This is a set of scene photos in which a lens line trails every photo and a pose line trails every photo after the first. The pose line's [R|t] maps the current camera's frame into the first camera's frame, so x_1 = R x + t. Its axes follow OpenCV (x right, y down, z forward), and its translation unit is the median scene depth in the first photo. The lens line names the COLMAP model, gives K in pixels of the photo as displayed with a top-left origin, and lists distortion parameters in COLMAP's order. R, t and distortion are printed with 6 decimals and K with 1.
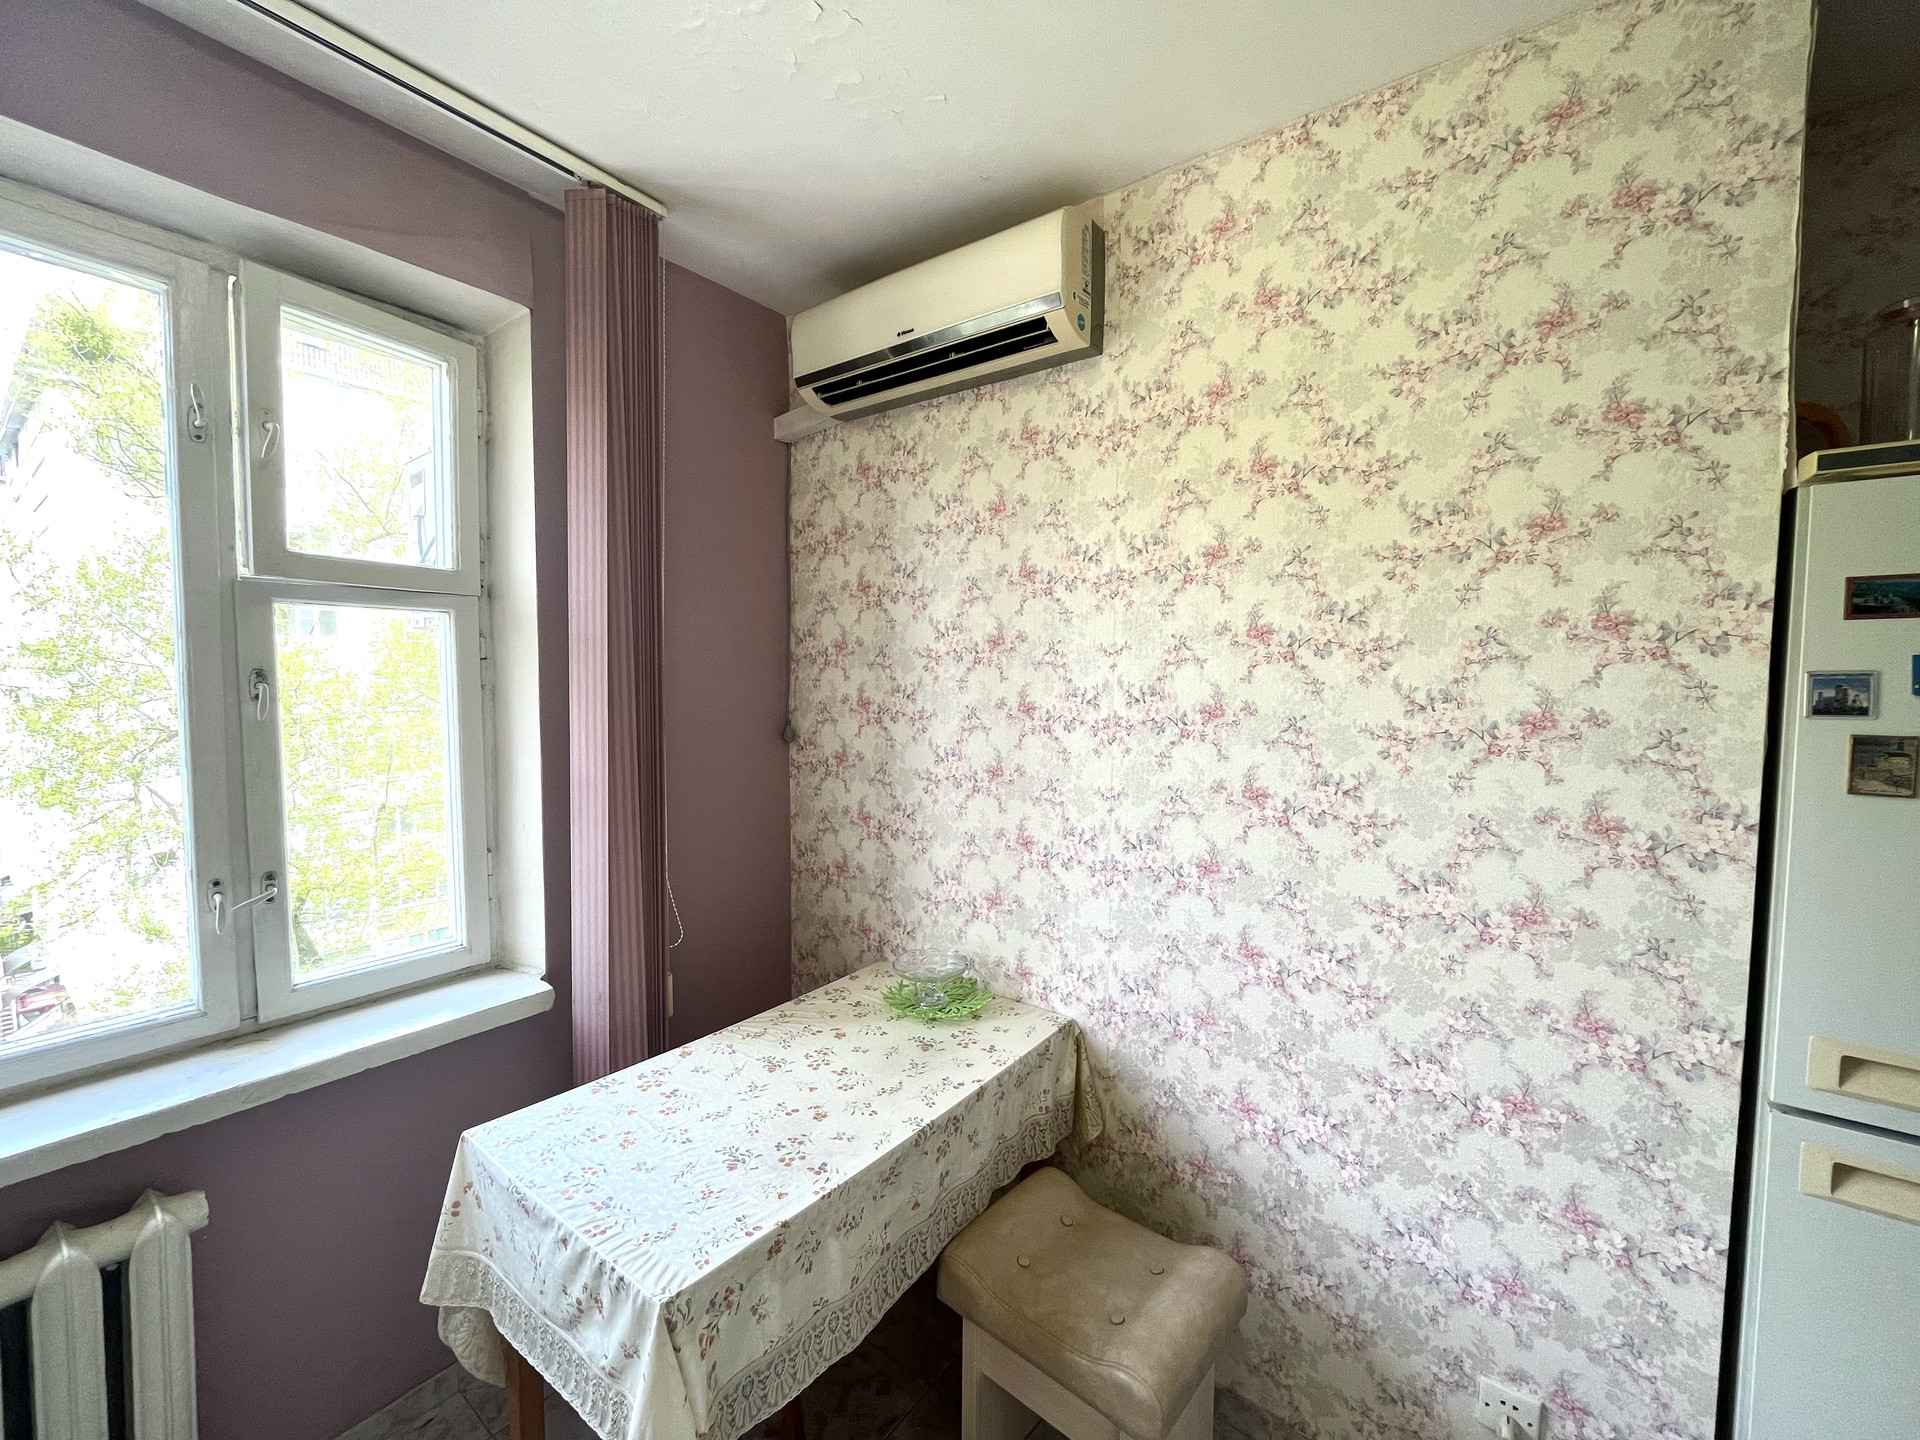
lens RADIAL K [[767.5, 0, 963.5], [0, 767.5, 717.5], [0, 0, 1]] dist [-0.010042, 0.000455]
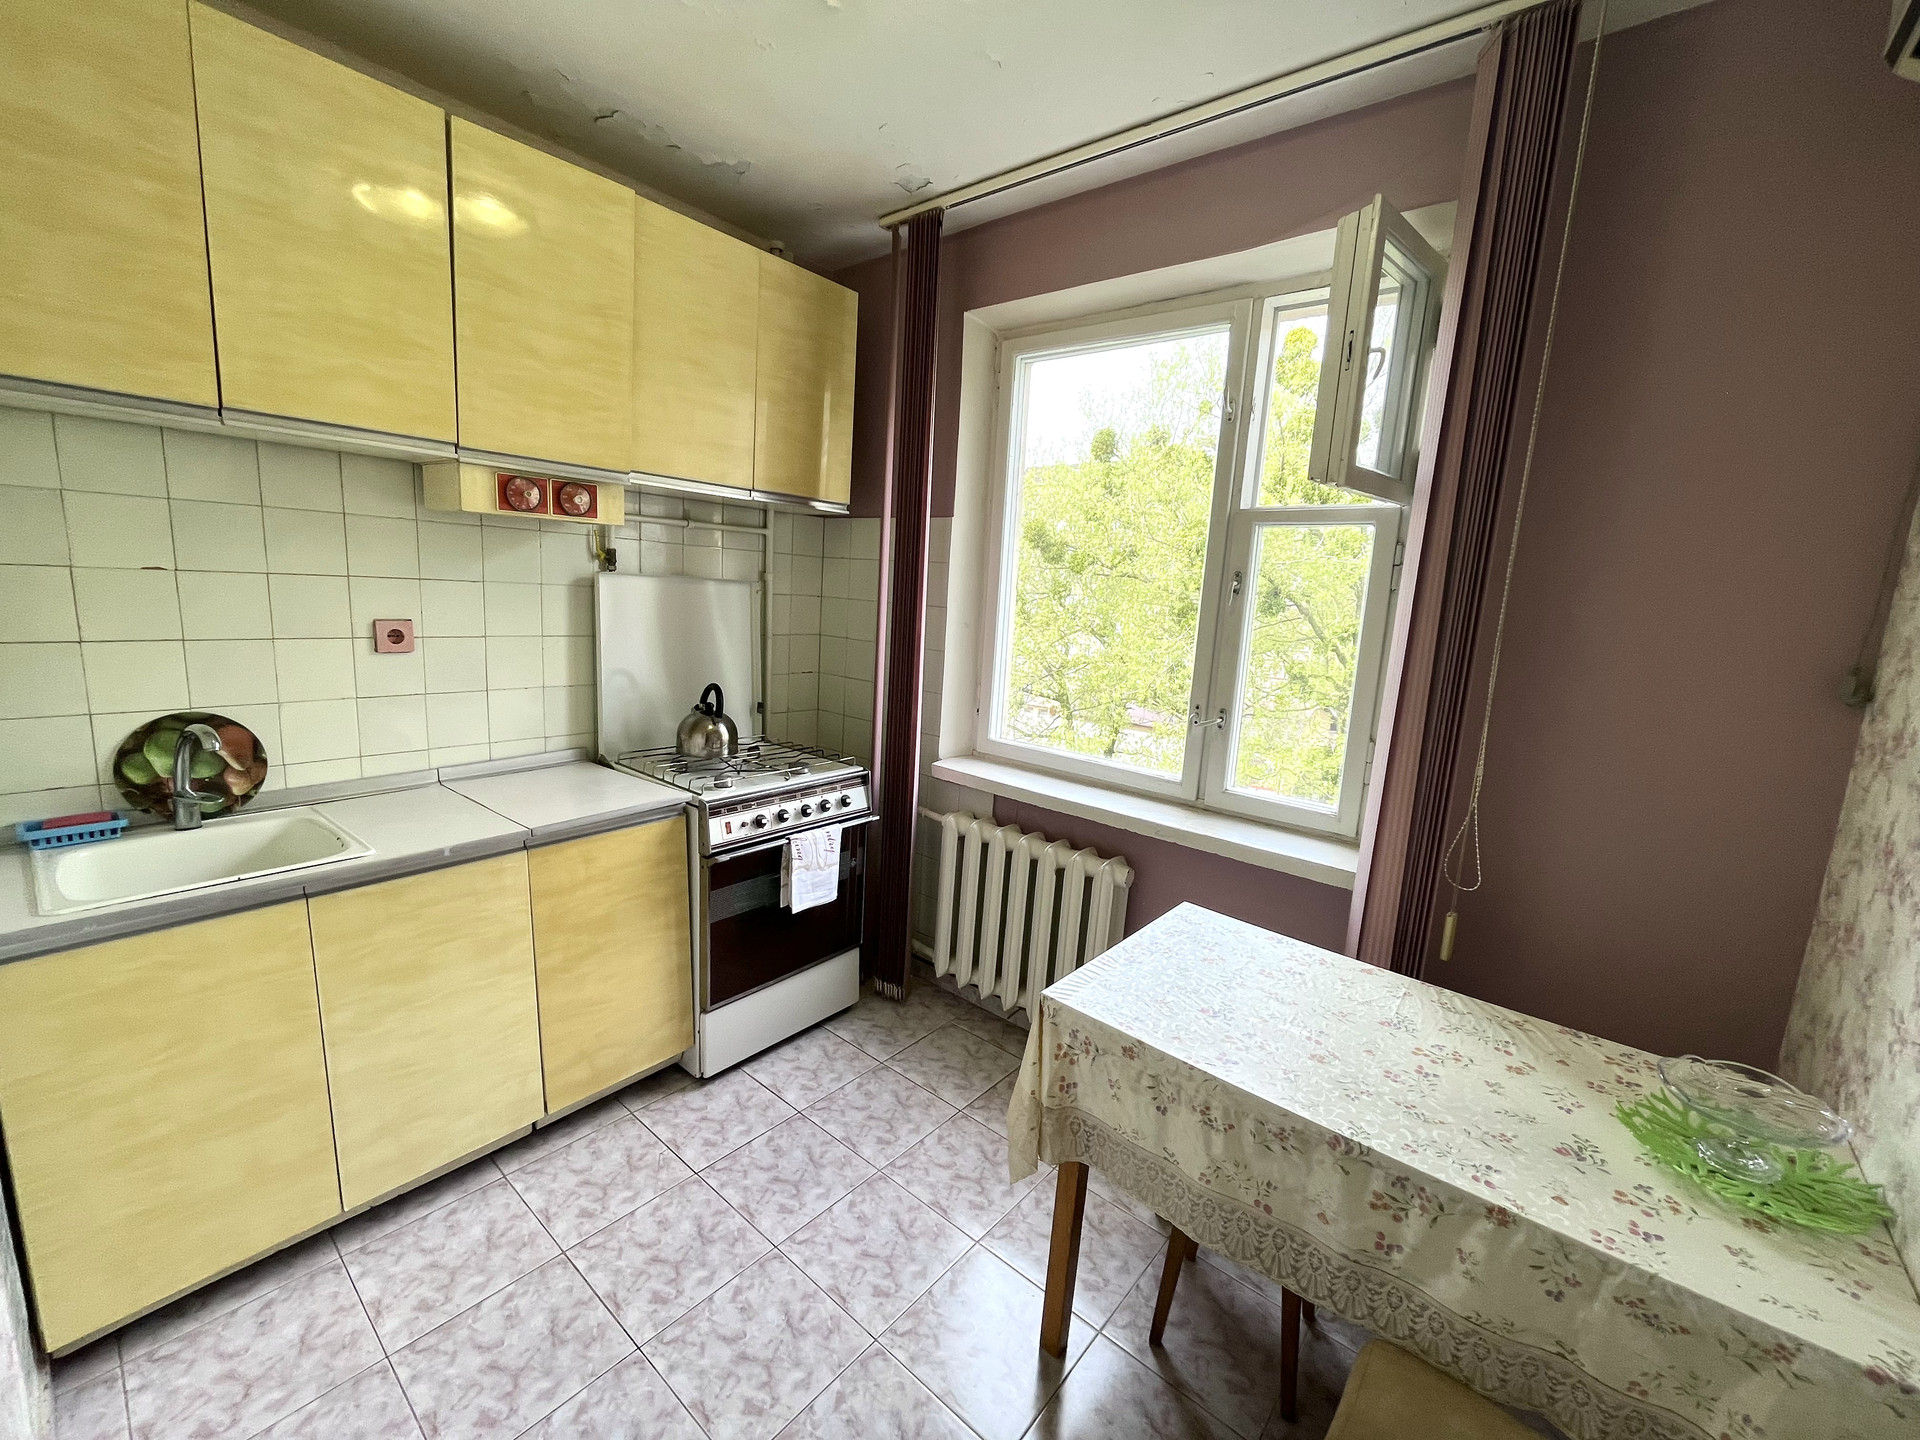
lens RADIAL K [[785.3, 0, 964.4], [0, 785.3, 716.5], [0, 0, 1]] dist [0.027418, -0.011817]
pose [[-0.054093, 0.146135, -0.987785, 0.604940], [-0.110352, 0.982299, 0.151366, 0.036358], [0.992420, 0.117191, -0.037009, 0.516801]]
